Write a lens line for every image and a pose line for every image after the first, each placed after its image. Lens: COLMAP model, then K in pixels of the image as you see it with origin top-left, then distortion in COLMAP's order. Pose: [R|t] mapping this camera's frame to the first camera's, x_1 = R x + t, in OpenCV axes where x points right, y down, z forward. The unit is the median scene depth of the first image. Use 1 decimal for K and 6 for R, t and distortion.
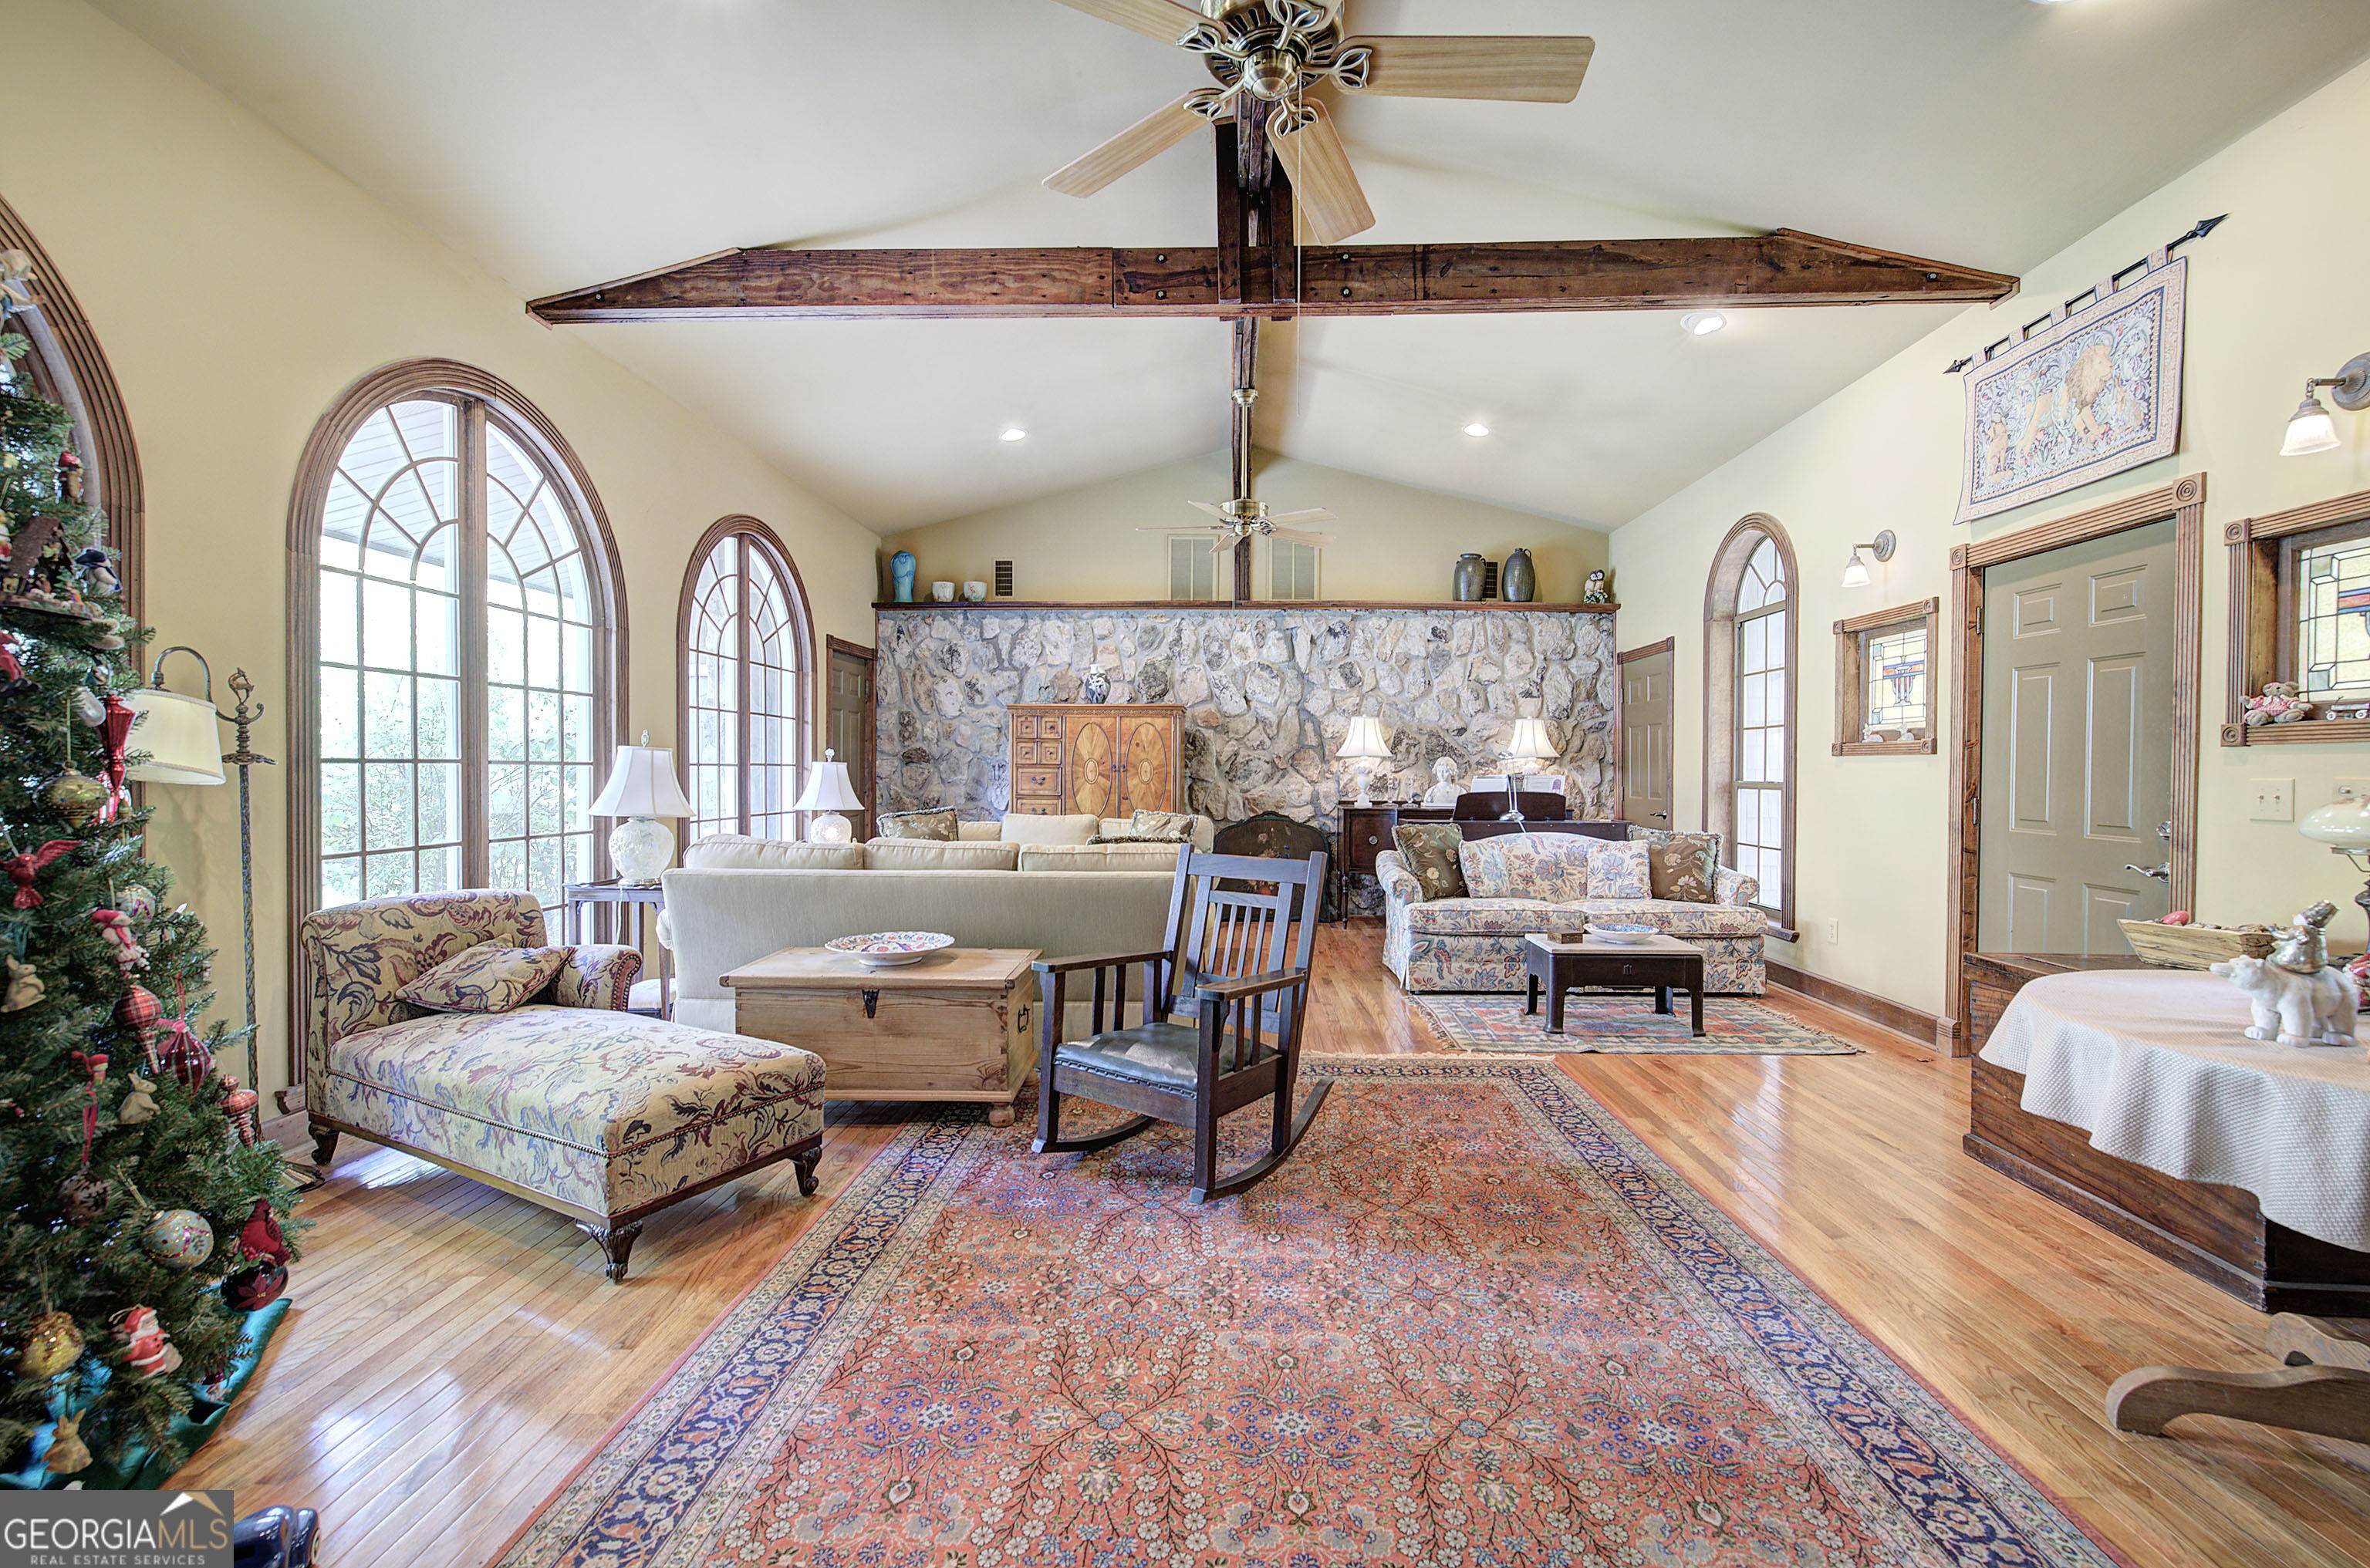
lens RADIAL K [[1009.0, 0, 1193.5], [0, 1009.0, 784.3], [0, 0, 1]] dist [0.000178, 0.000161]
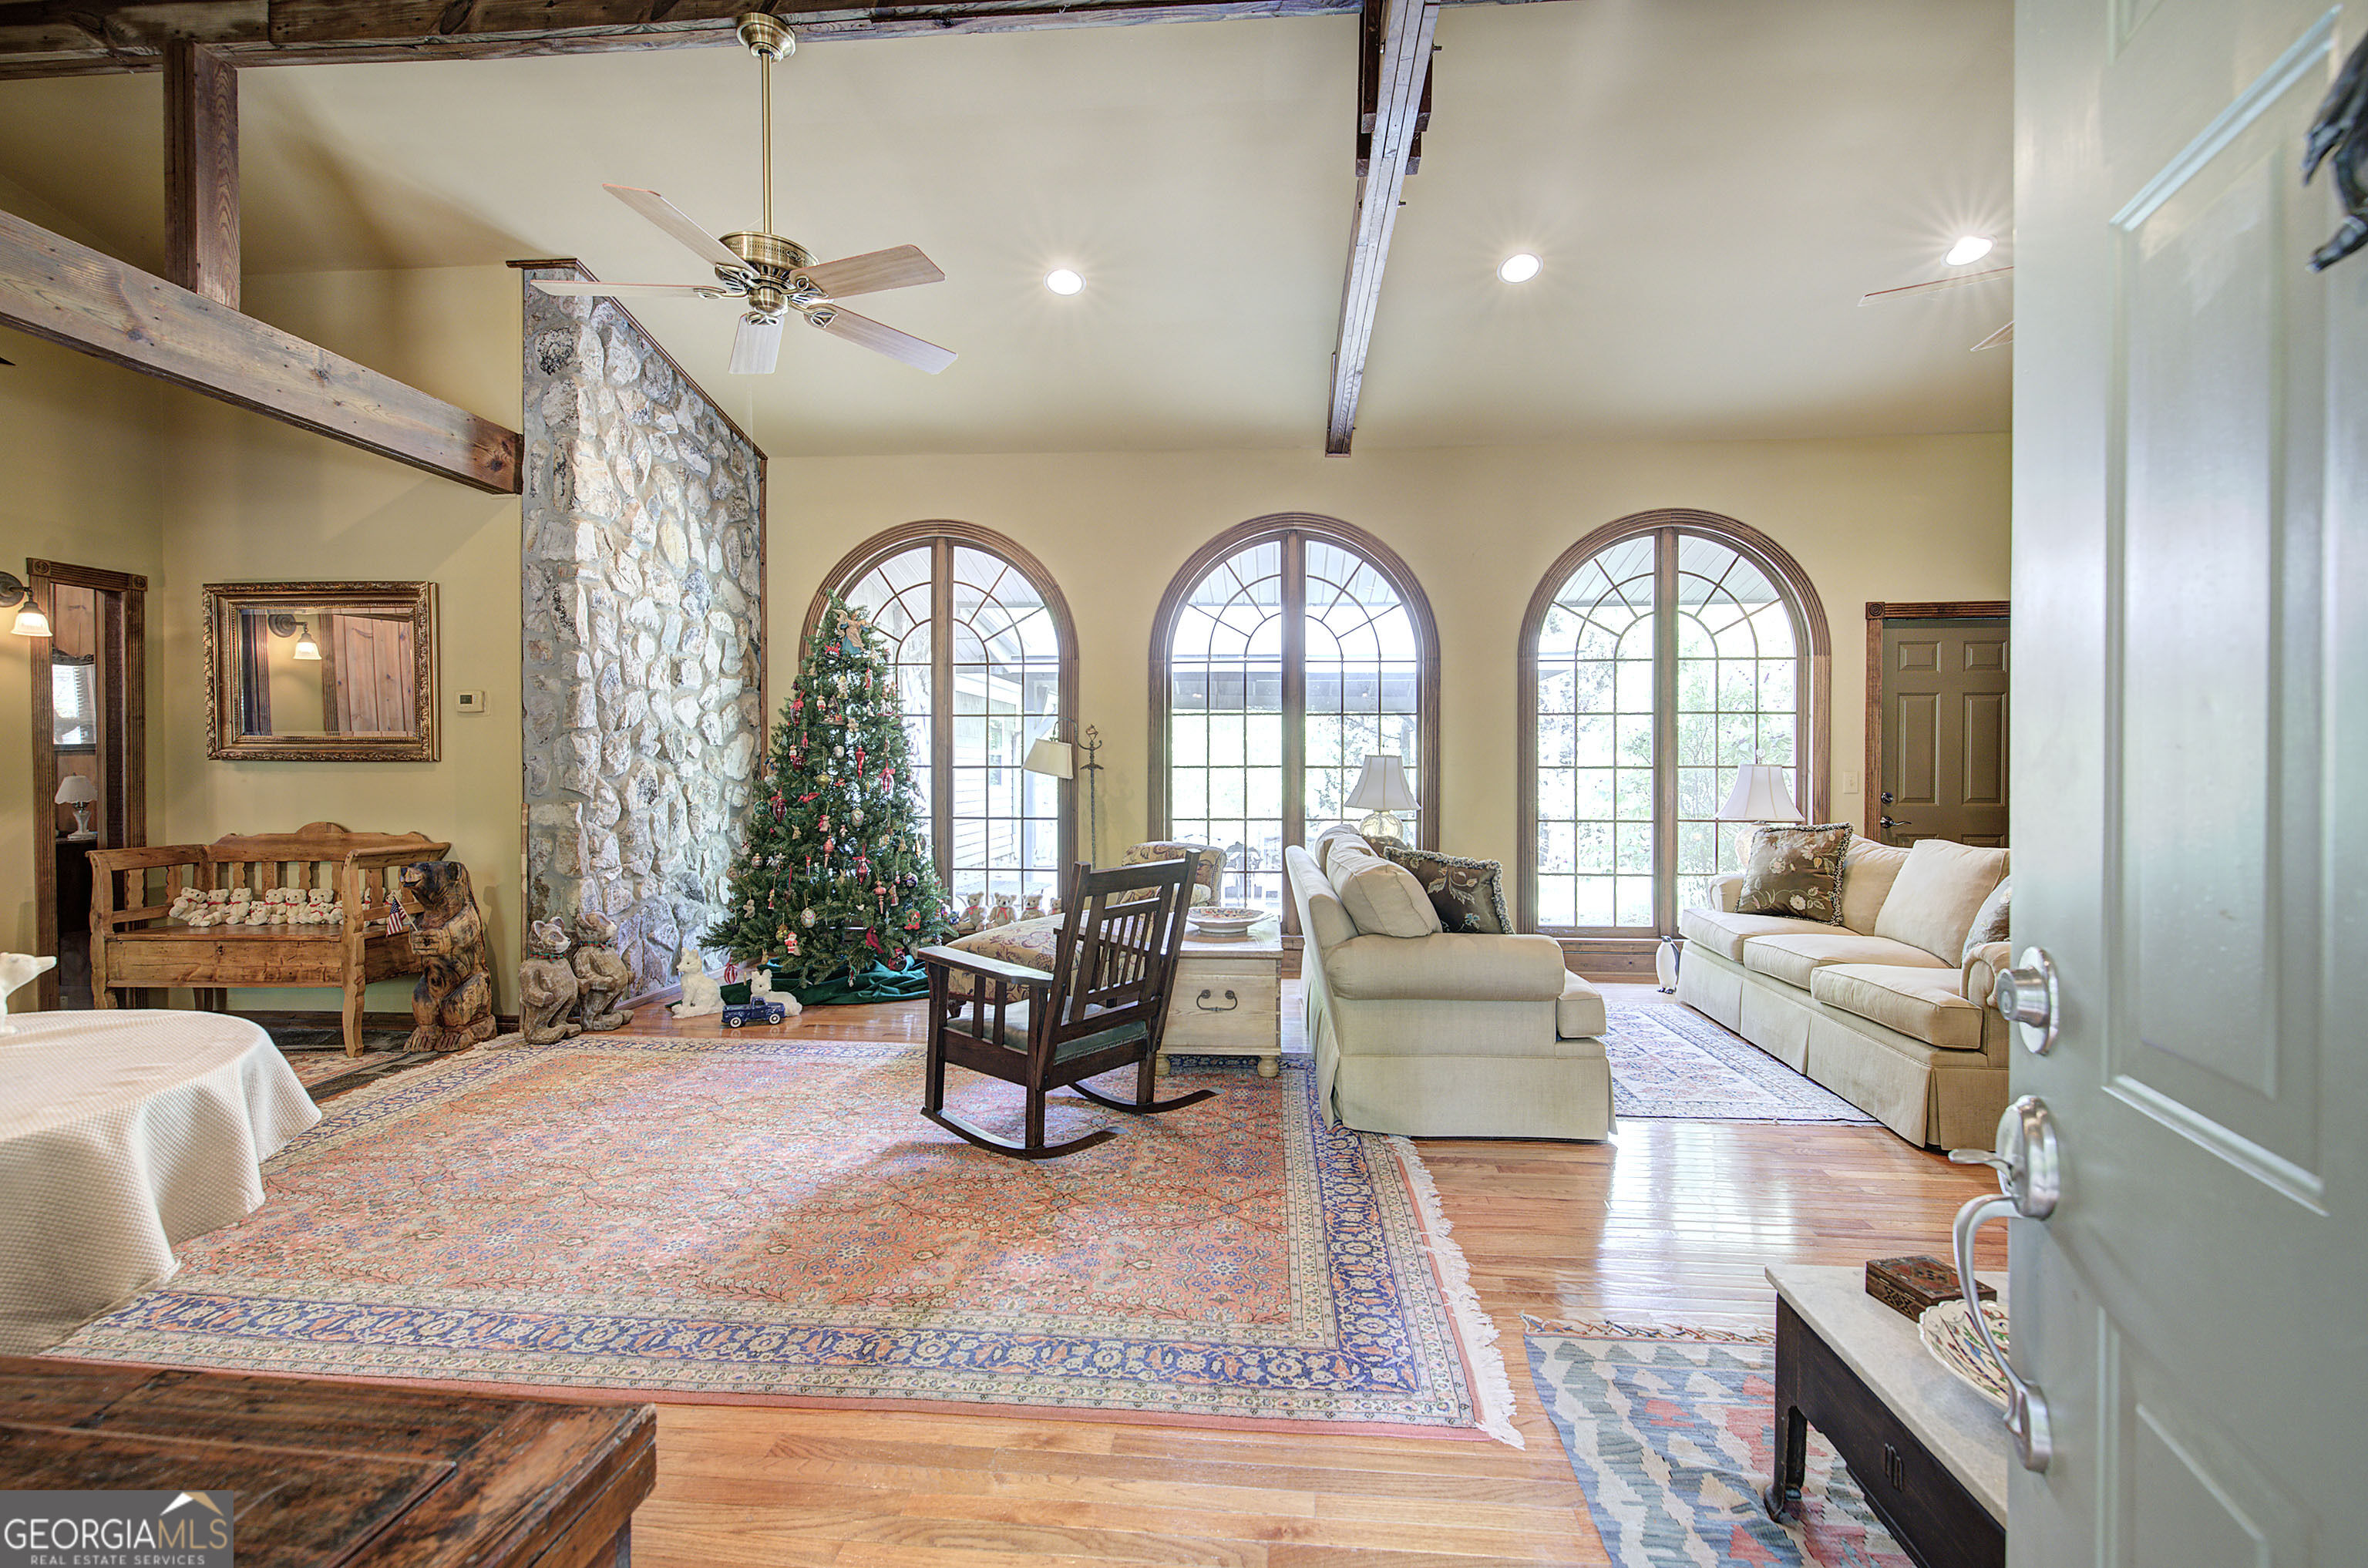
lens RADIAL K [[1008.3, 0, 1192.1], [0, 1008.3, 783.7], [0, 0, 1]] dist [0.000178, 0.000161]
pose [[-0.056565, 0.005872, -0.998382, 1.586810], [-0.014546, 0.999872, 0.006705, -0.014879], [0.998293, 0.014901, -0.056472, 1.784063]]
